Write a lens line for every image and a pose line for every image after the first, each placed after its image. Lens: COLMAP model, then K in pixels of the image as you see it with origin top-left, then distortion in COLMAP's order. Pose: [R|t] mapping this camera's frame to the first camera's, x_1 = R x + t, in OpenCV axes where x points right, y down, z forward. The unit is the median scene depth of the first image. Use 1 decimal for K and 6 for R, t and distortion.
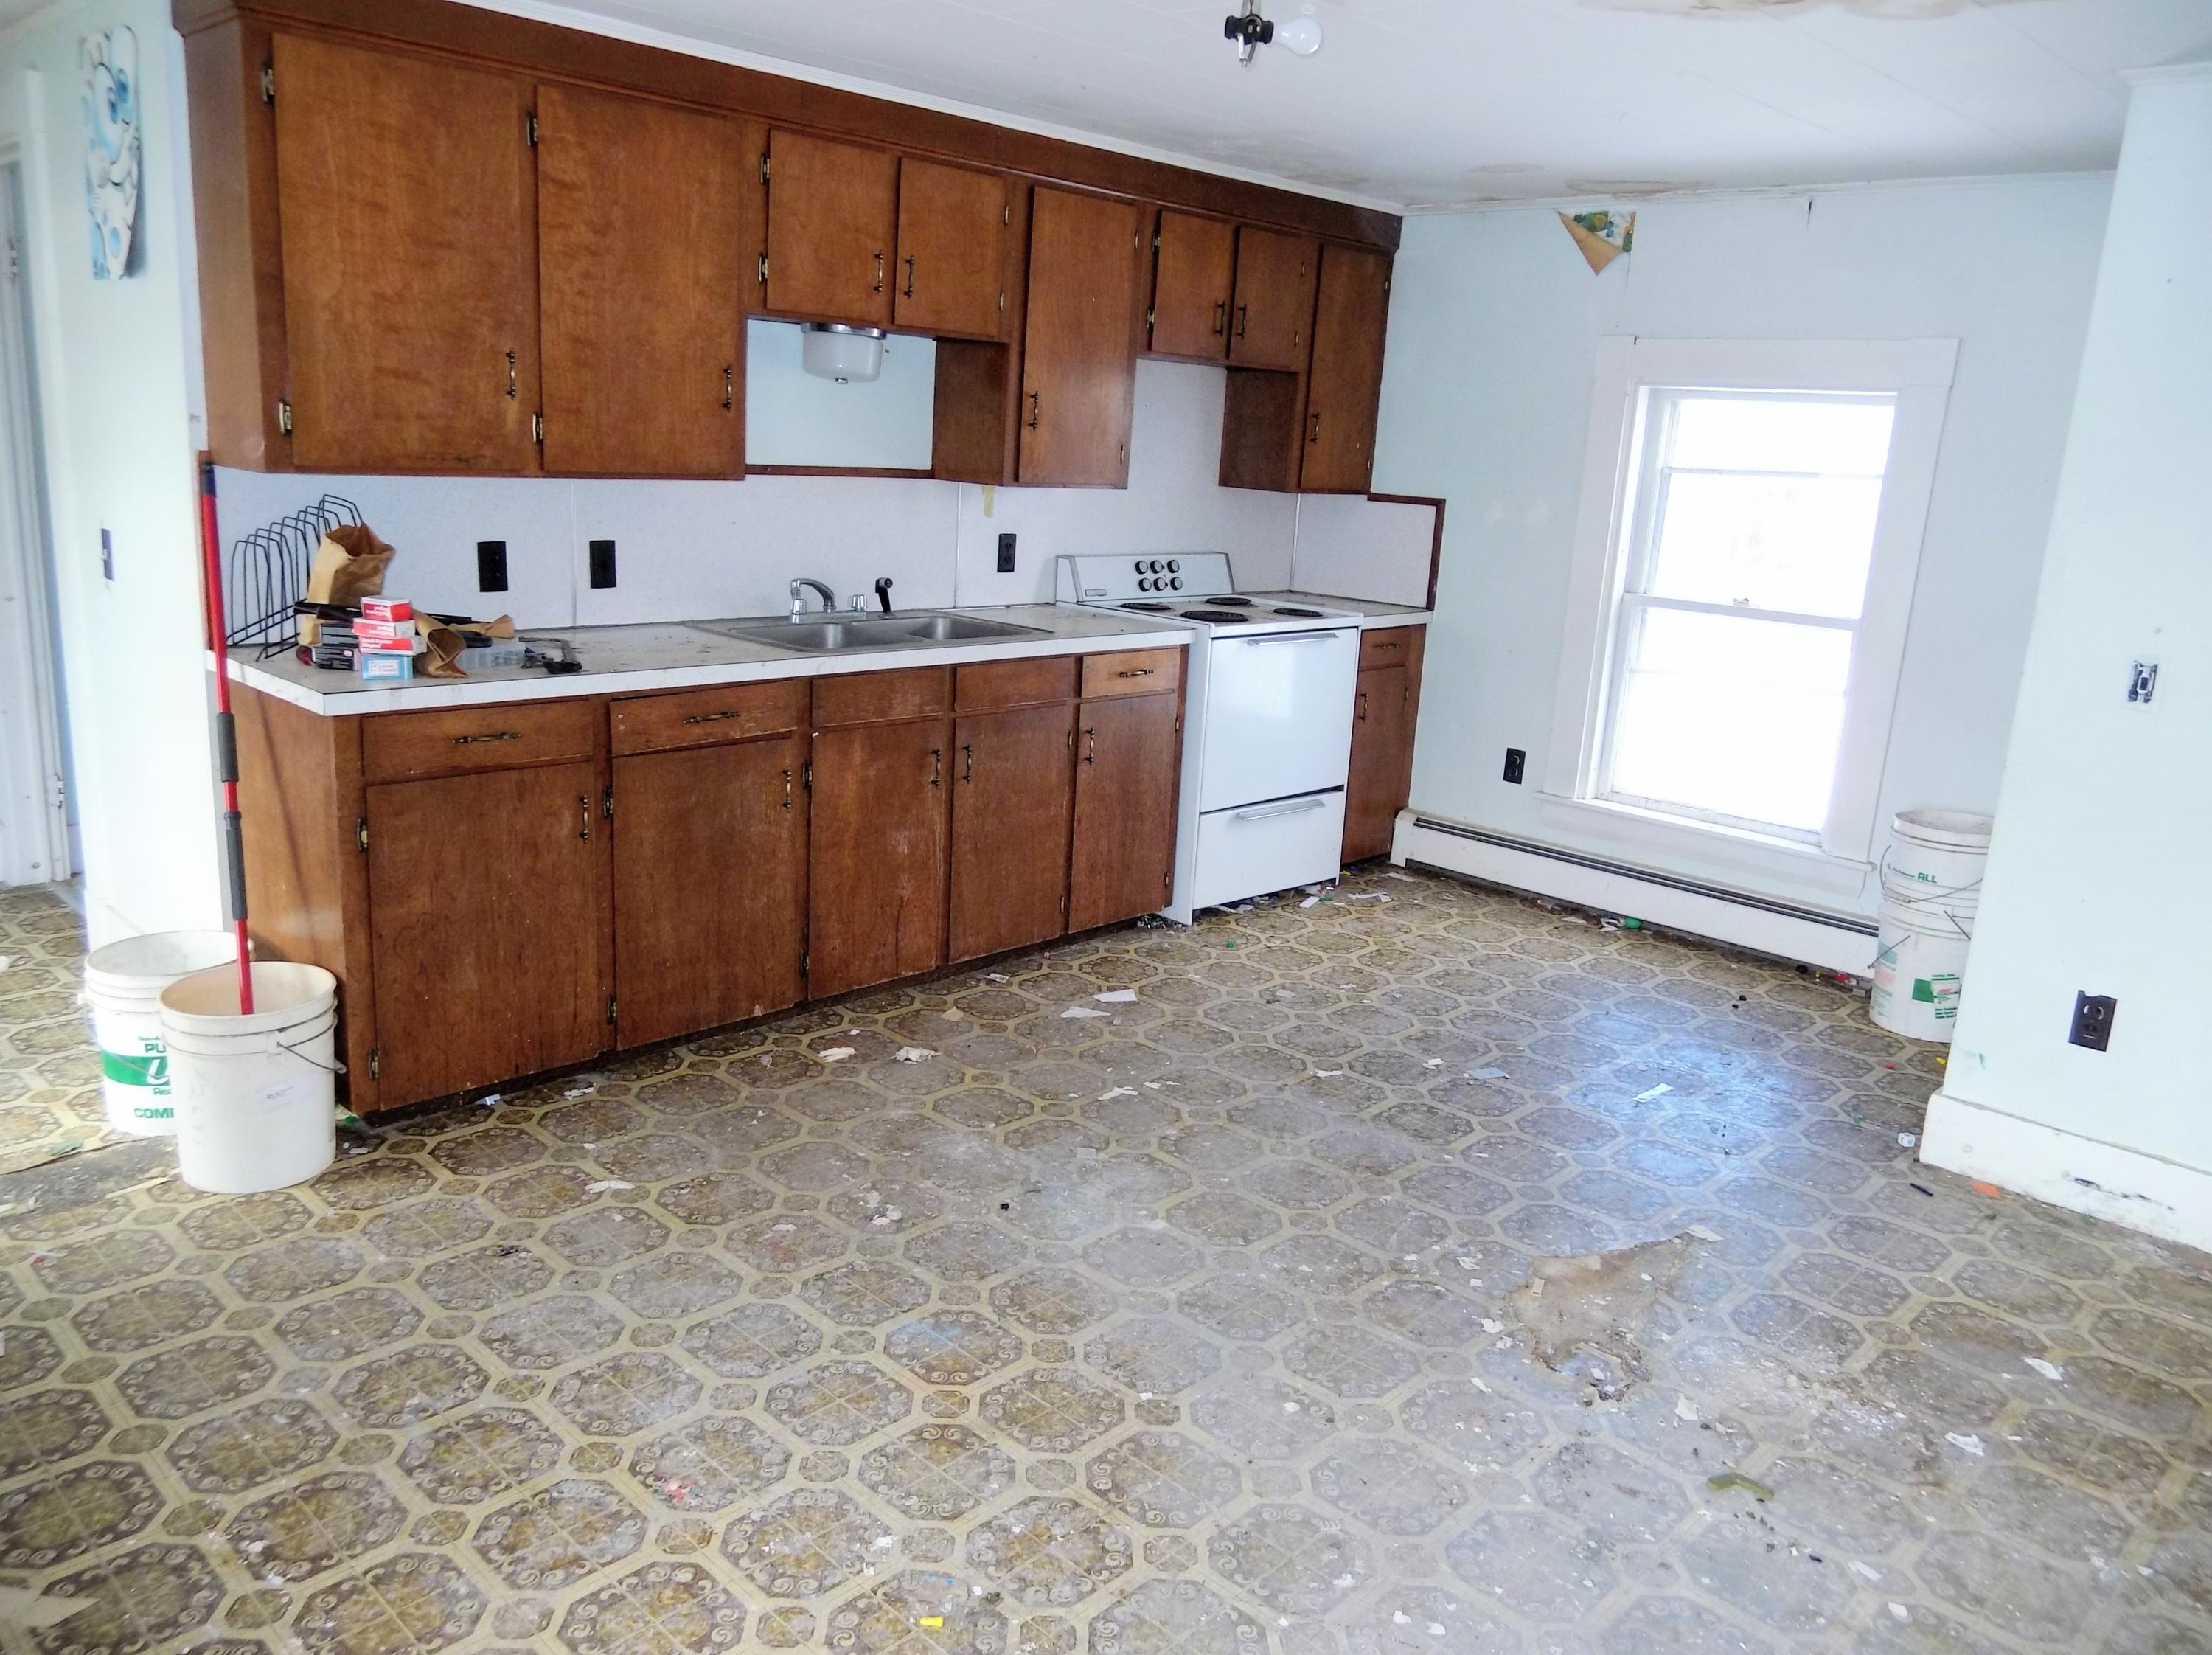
lens RADIAL K [[1658.6, 0, 1106.0], [0, 1658.6, 827.5], [0, 0, 1]] dist [-0.002171, -0.000417]
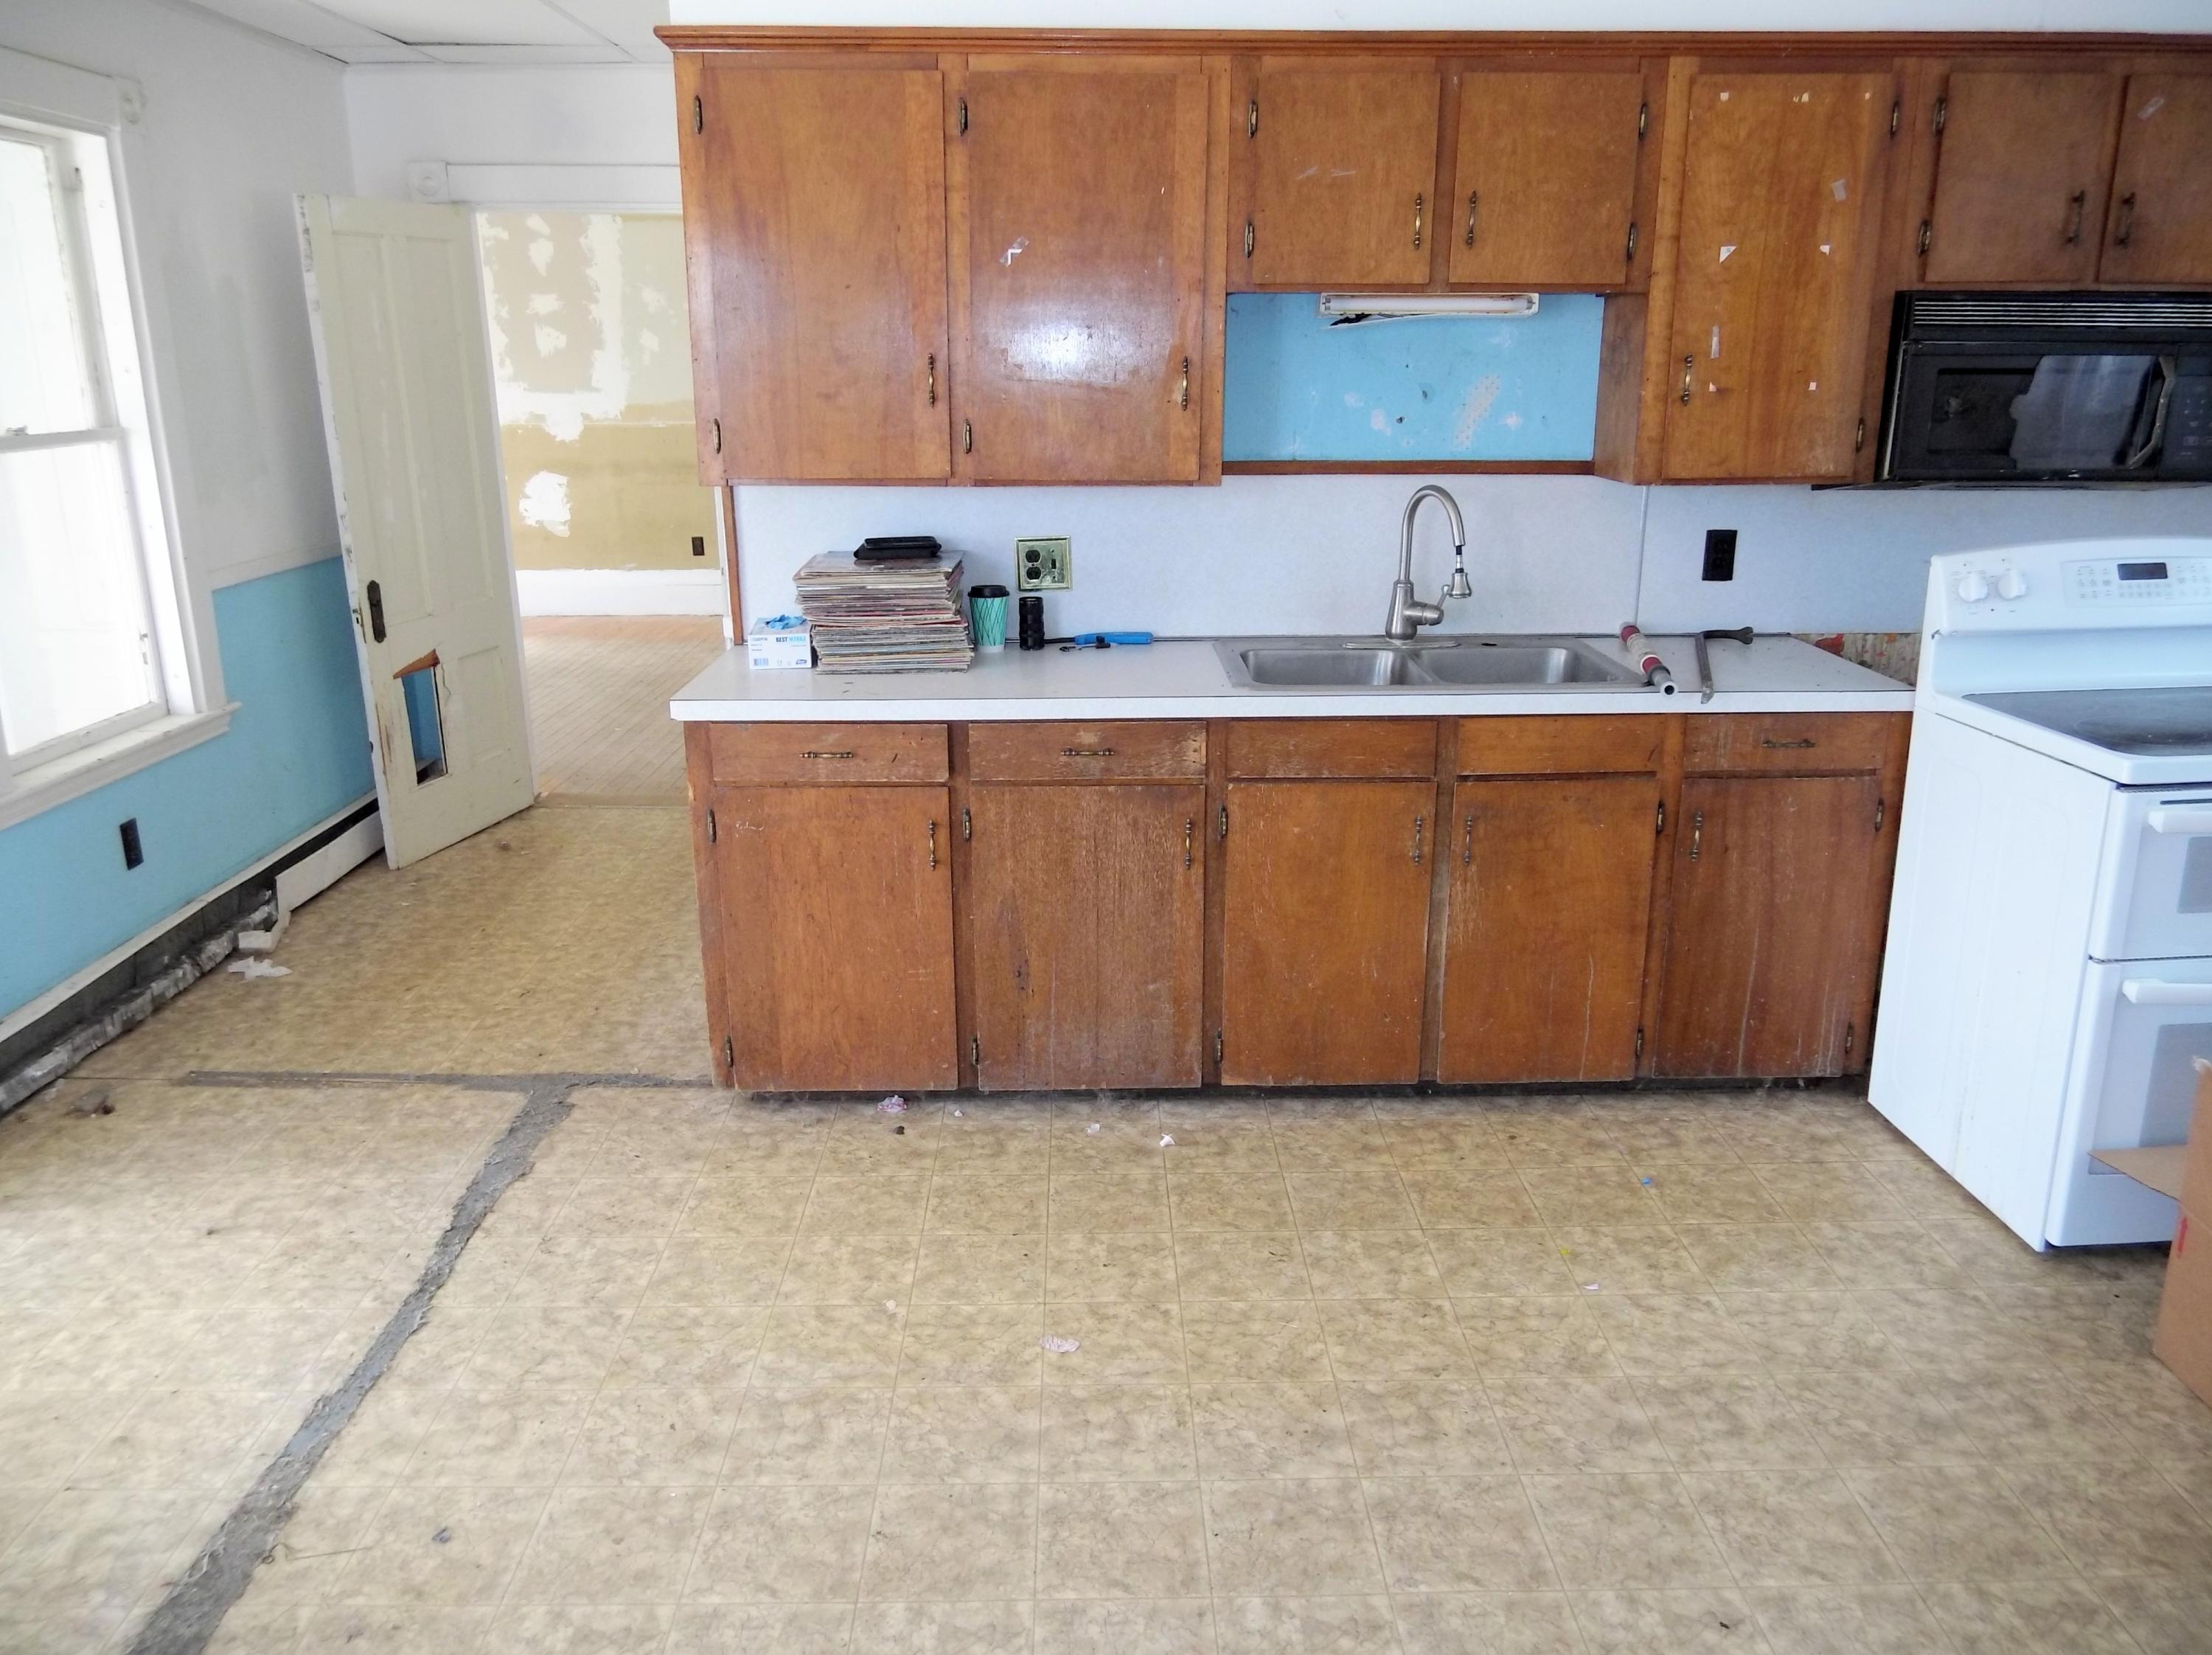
lens RADIAL K [[1708.7, 0, 1106.0], [0, 1708.7, 827.5], [0, 0, 1]] dist [-0.000878, -0.001161]
pose [[0.714823, 0.125698, -0.687916, 0.307998], [-0.121041, 0.991105, 0.055321, -0.059857], [0.688750, 0.043721, 0.723679, 0.264602]]
